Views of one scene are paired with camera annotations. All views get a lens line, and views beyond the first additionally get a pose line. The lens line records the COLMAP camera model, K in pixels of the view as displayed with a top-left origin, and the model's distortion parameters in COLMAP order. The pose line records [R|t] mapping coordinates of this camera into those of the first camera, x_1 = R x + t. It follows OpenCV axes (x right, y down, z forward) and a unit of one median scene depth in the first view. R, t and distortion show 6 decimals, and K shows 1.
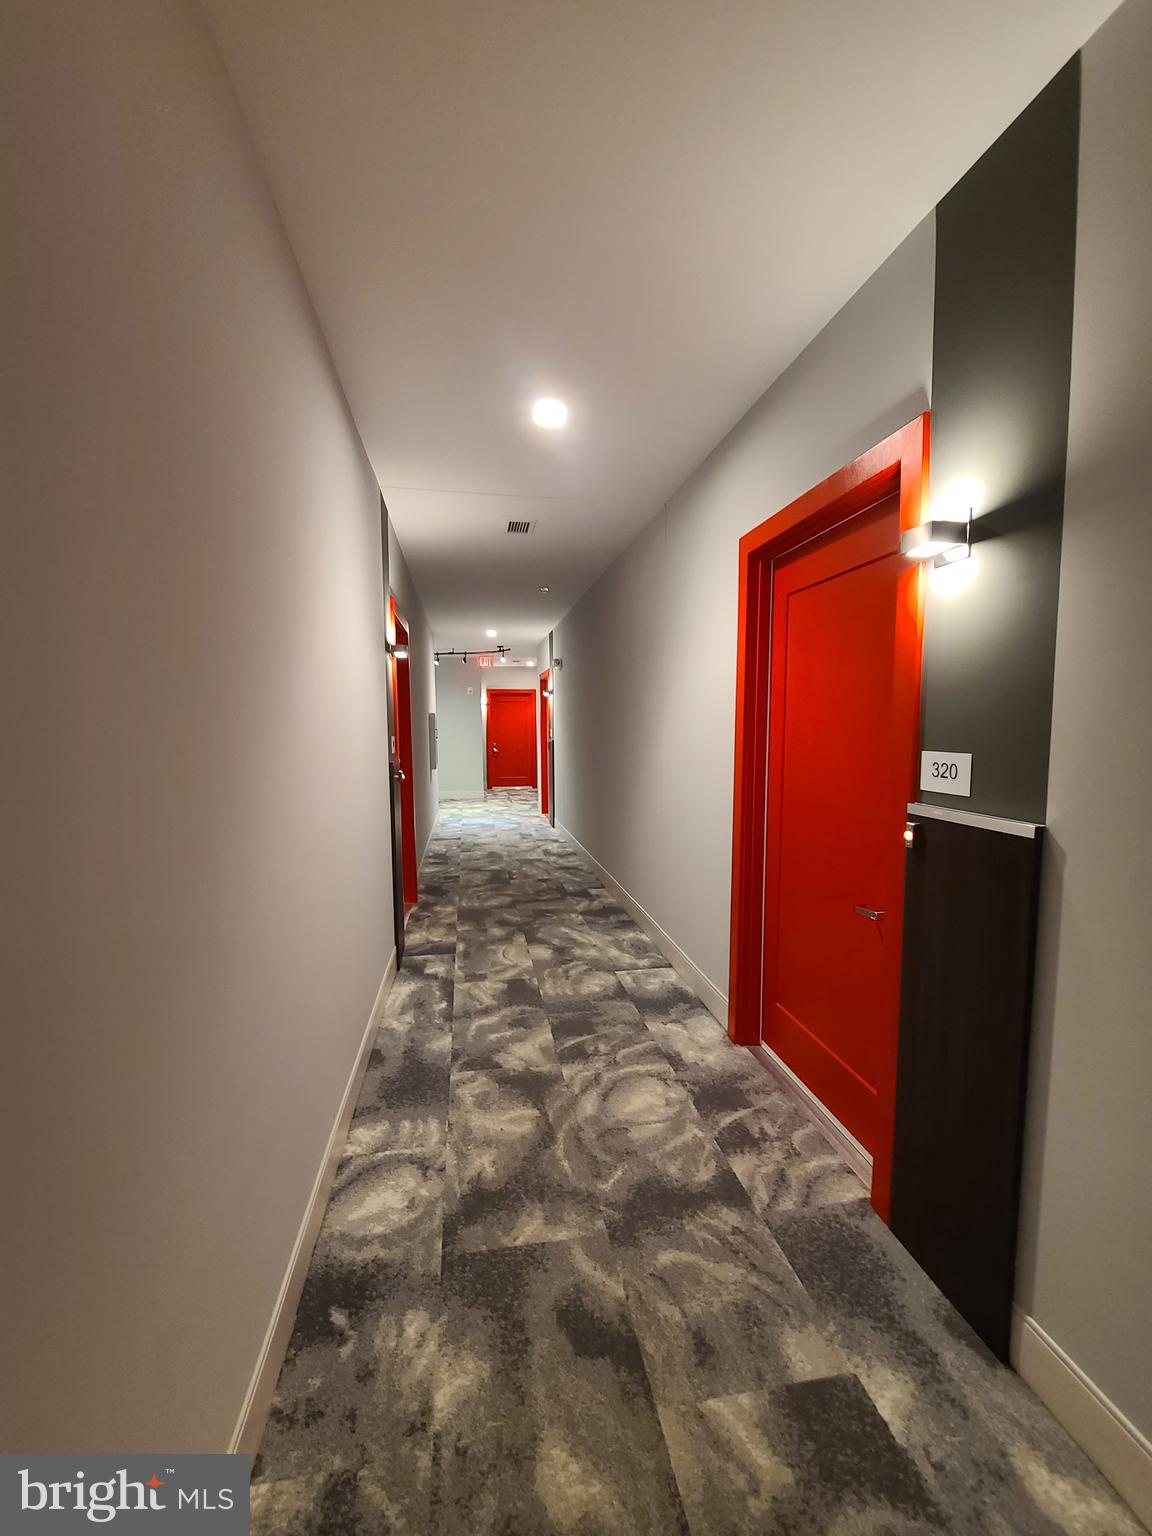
lens RADIAL K [[627.0, 0, 572.6], [0, 627.0, 770.8], [0, 0, 1]] dist [-0.005225, 0.002915]
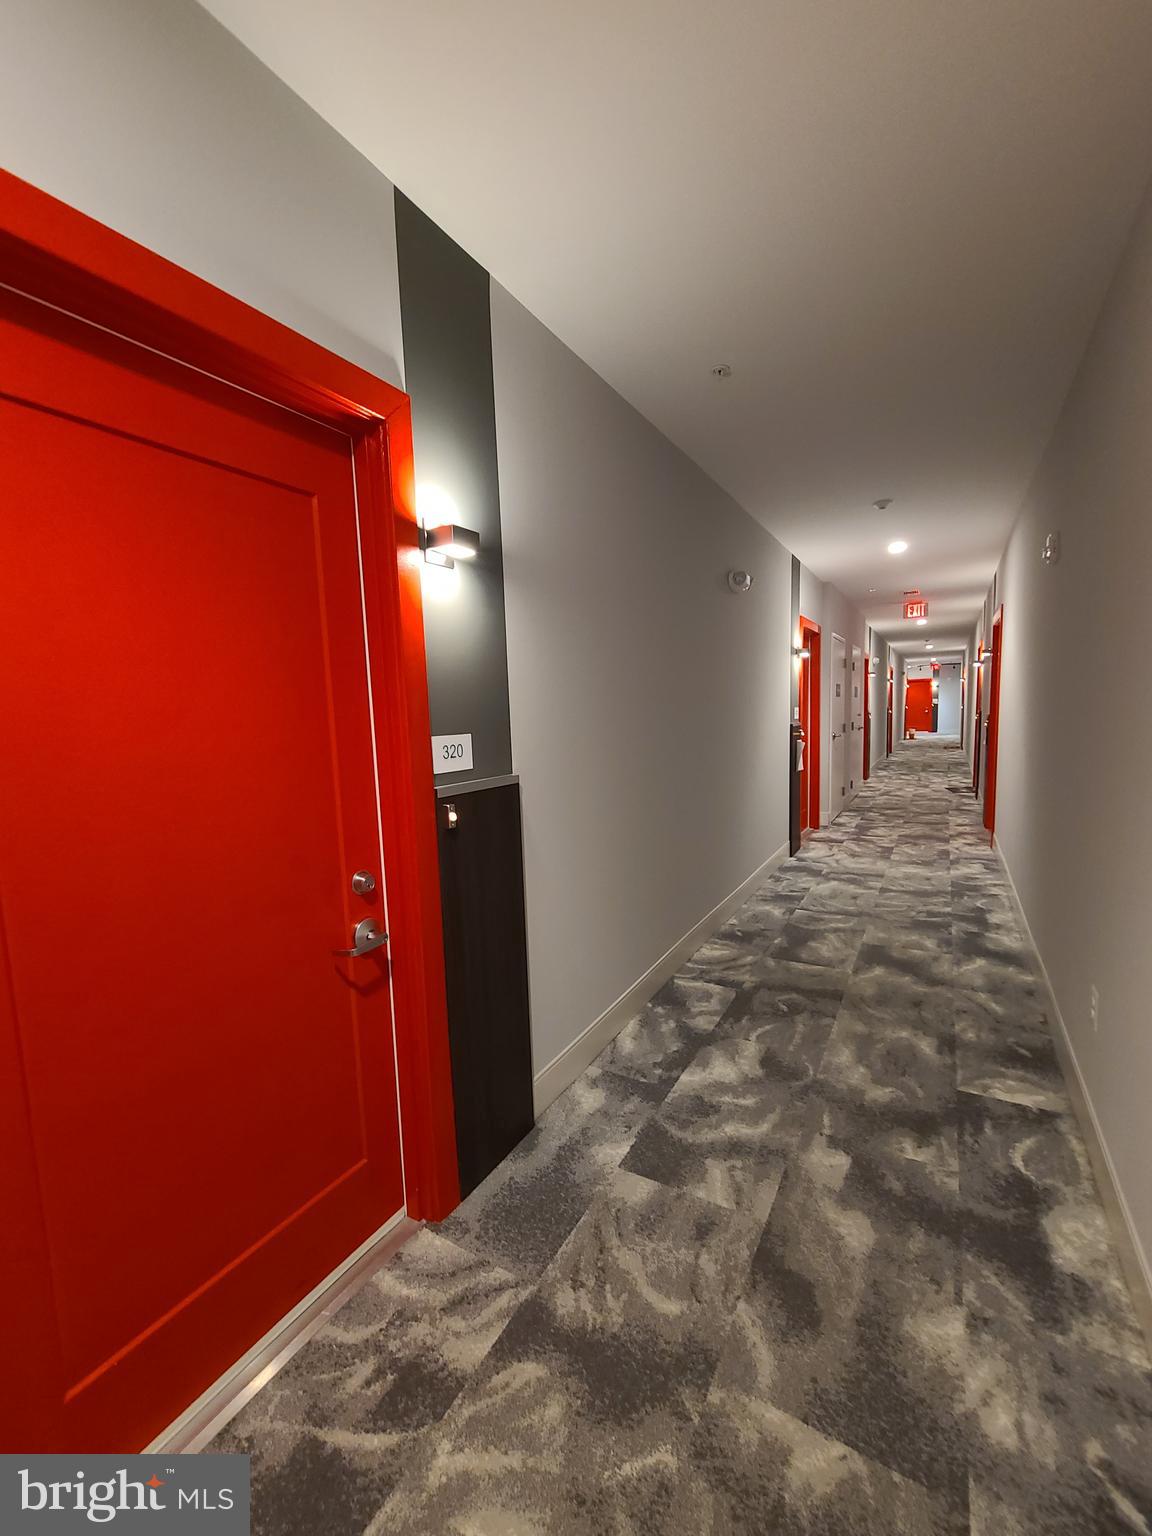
lens RADIAL K [[627.0, 0, 571.9], [0, 627.0, 775.8], [0, 0, 1]] dist [-0.005225, 0.002915]
pose [[-0.761585, -0.039389, 0.646867, -0.296132], [0.084958, 0.983469, 0.159910, -0.116845], [-0.642473, 0.176742, -0.745648, 1.673213]]
